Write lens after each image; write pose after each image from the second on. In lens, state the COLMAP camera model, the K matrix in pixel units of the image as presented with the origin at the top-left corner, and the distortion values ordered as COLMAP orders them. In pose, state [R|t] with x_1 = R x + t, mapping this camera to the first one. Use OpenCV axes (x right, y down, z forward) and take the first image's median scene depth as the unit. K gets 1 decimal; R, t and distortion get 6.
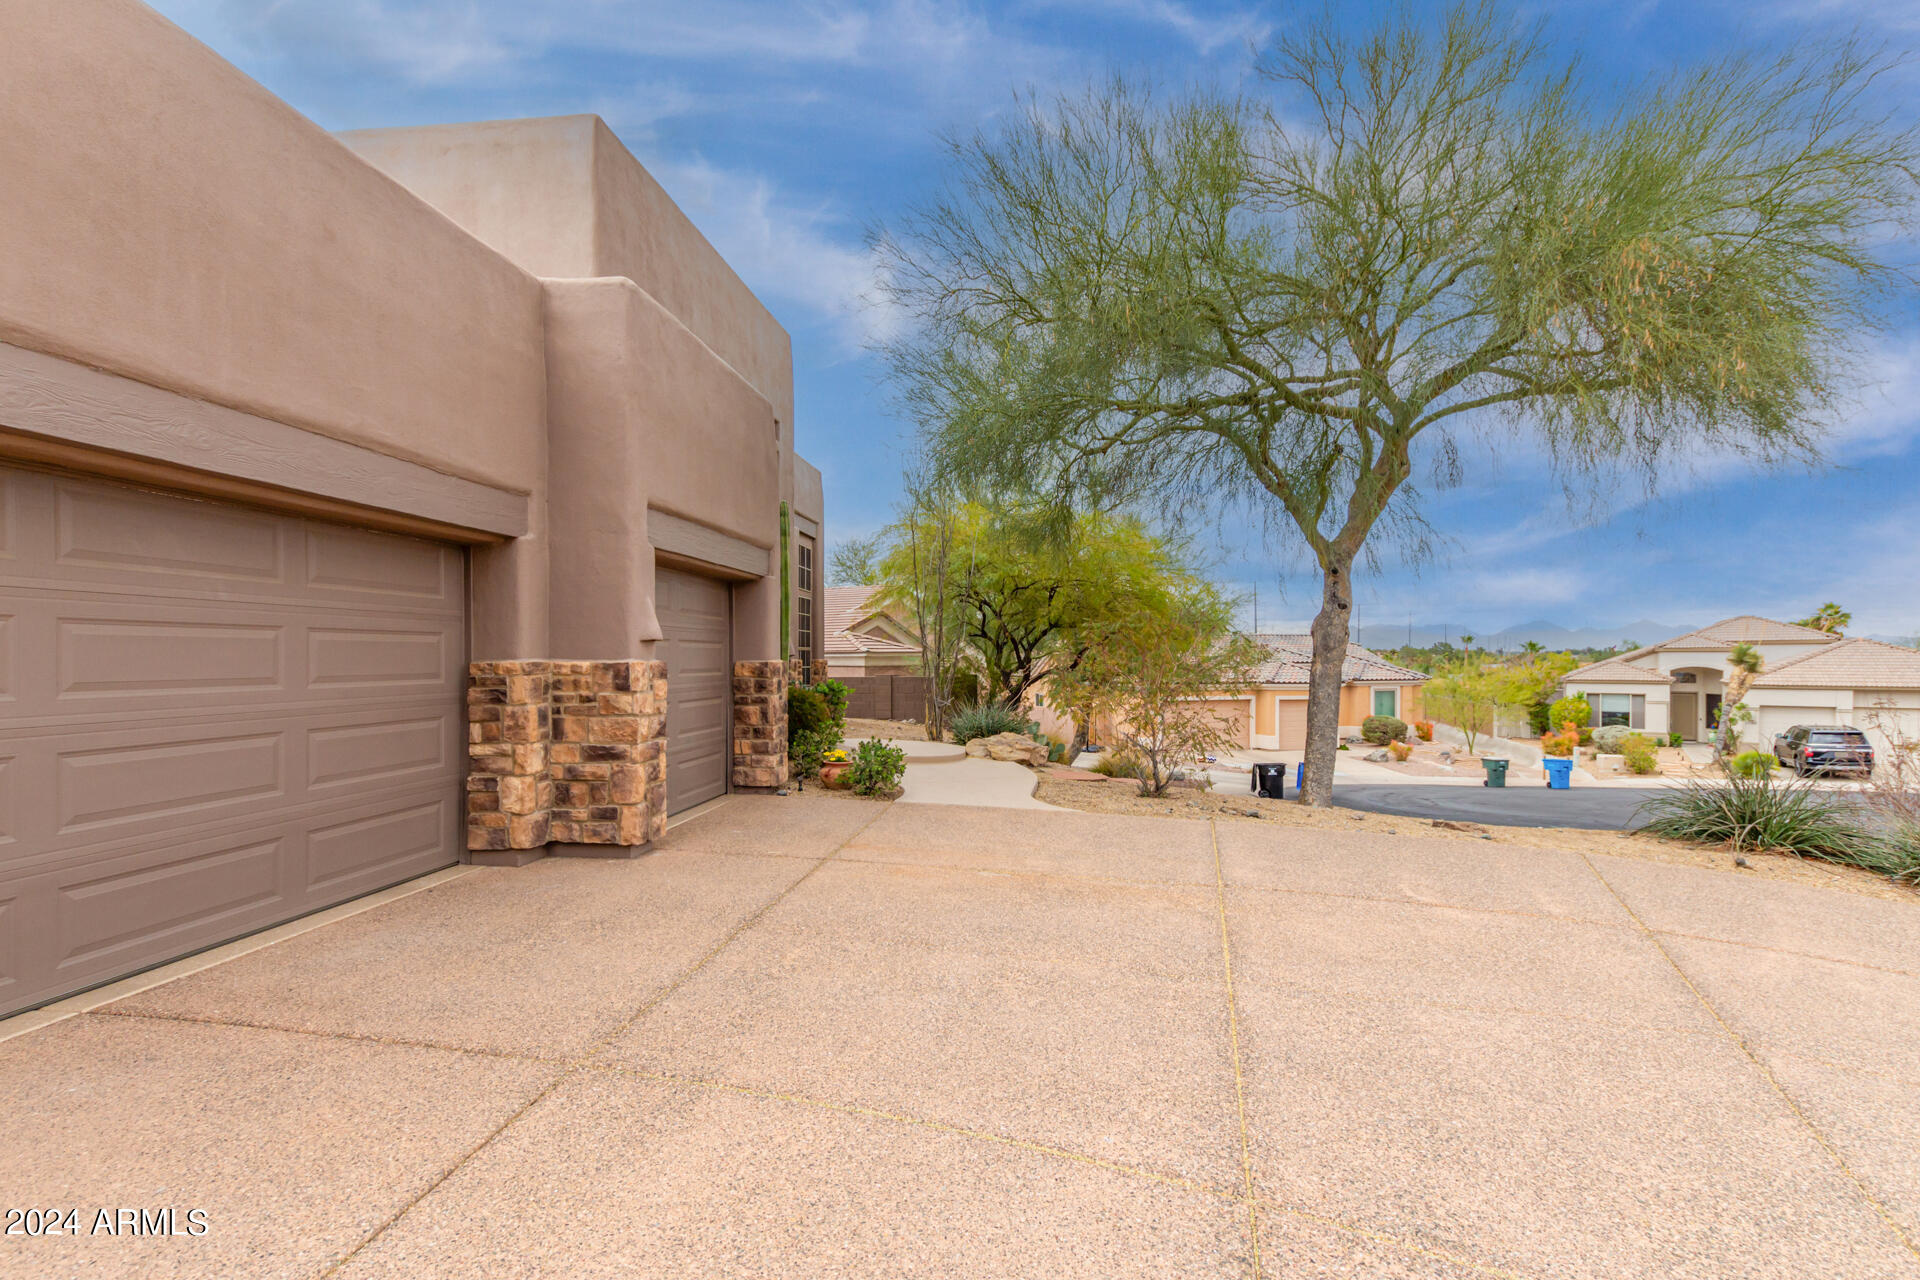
lens RADIAL K [[873.7, 0, 966.3], [0, 873.7, 657.0], [0, 0, 1]] dist [0.001523, -0.000328]
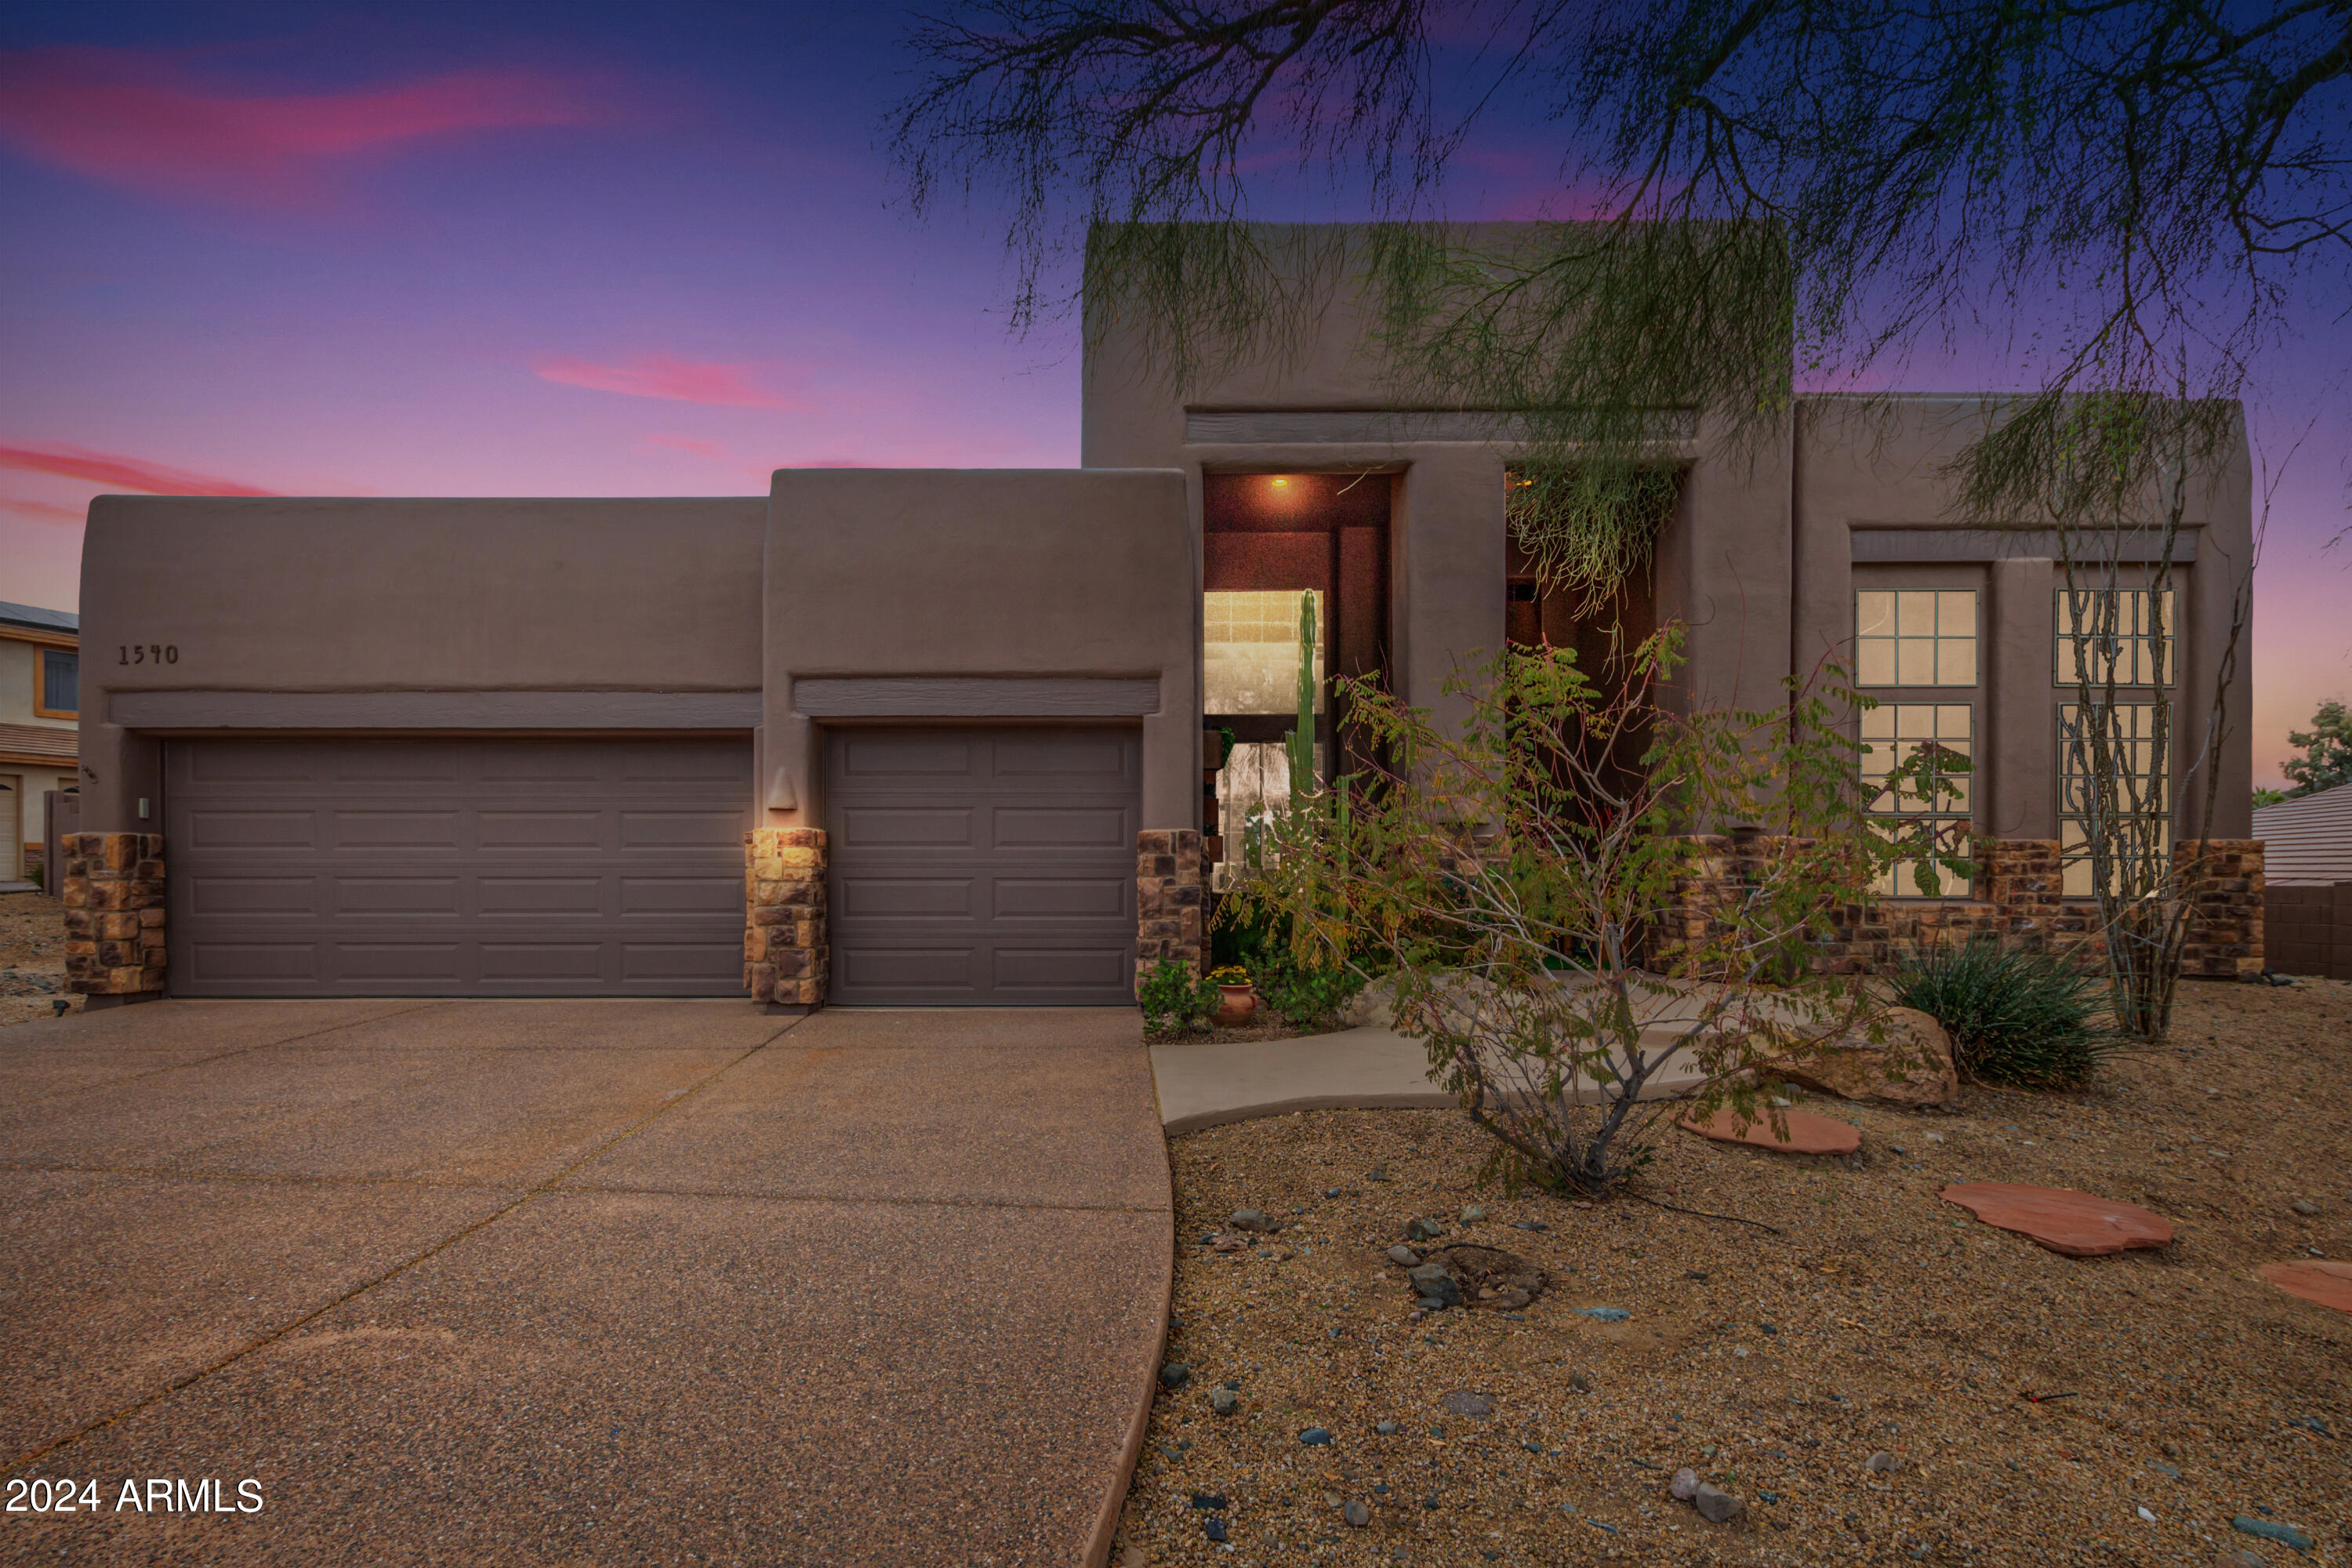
lens RADIAL K [[1133.7, 0, 1089.2], [0, 1133.7, 861.8], [0, 0, 1]] dist [0.000181, -0.001669]
pose [[0.121458, -0.008271, -0.992562, 1.048319], [0.001001, 0.999966, -0.008210, 0.056949], [0.992596, 0.000003, 0.121462, 1.240861]]
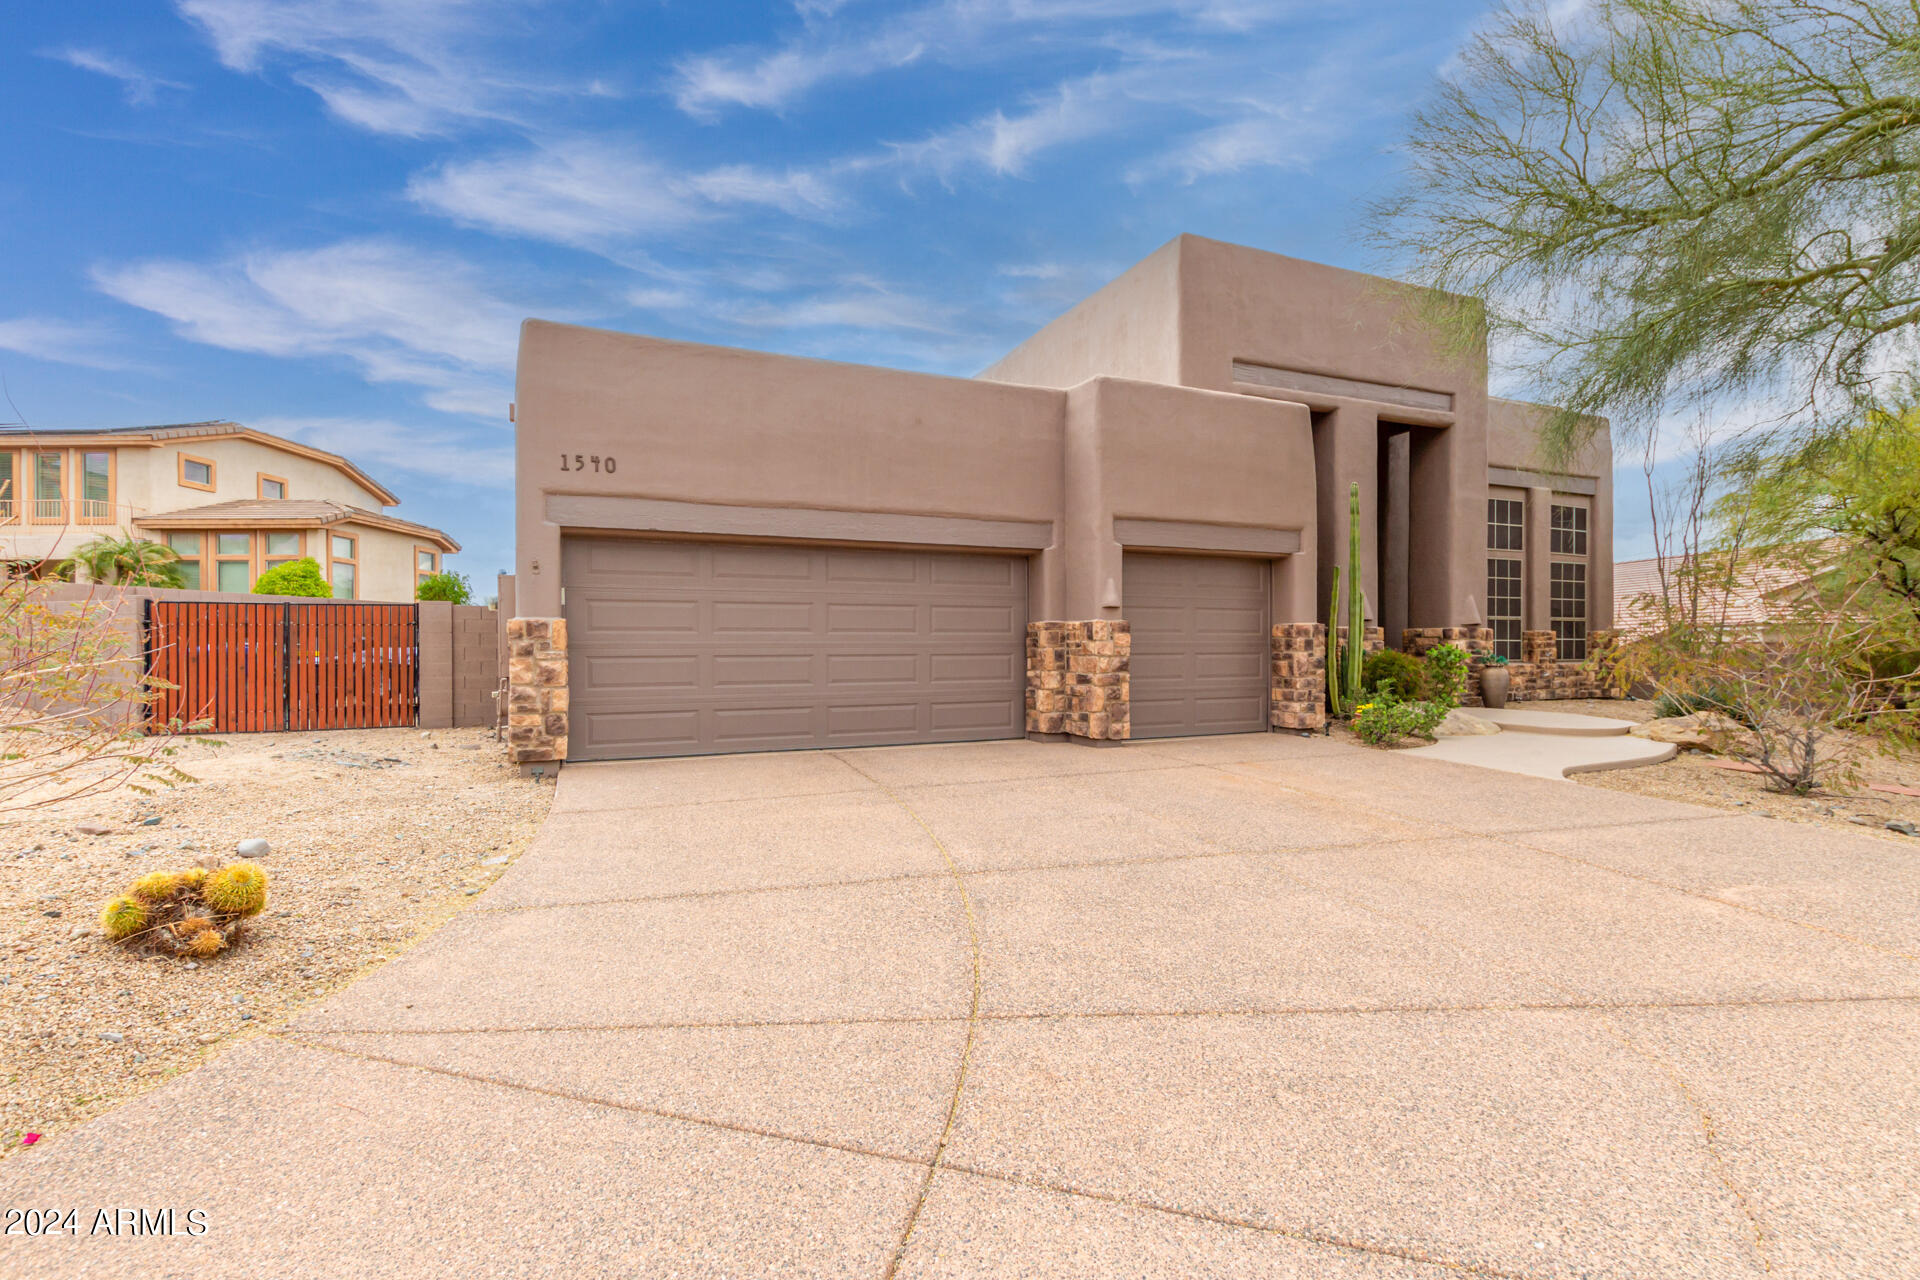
lens RADIAL K [[873.7, 0, 970.0], [0, 873.7, 630.7], [0, 0, 1]] dist [0.001523, -0.000328]
pose [[0.507266, -0.018705, -0.861586, 0.851069], [0.004900, 0.999811, -0.018821, 0.051618], [0.861775, 0.005326, 0.507262, 0.018580]]
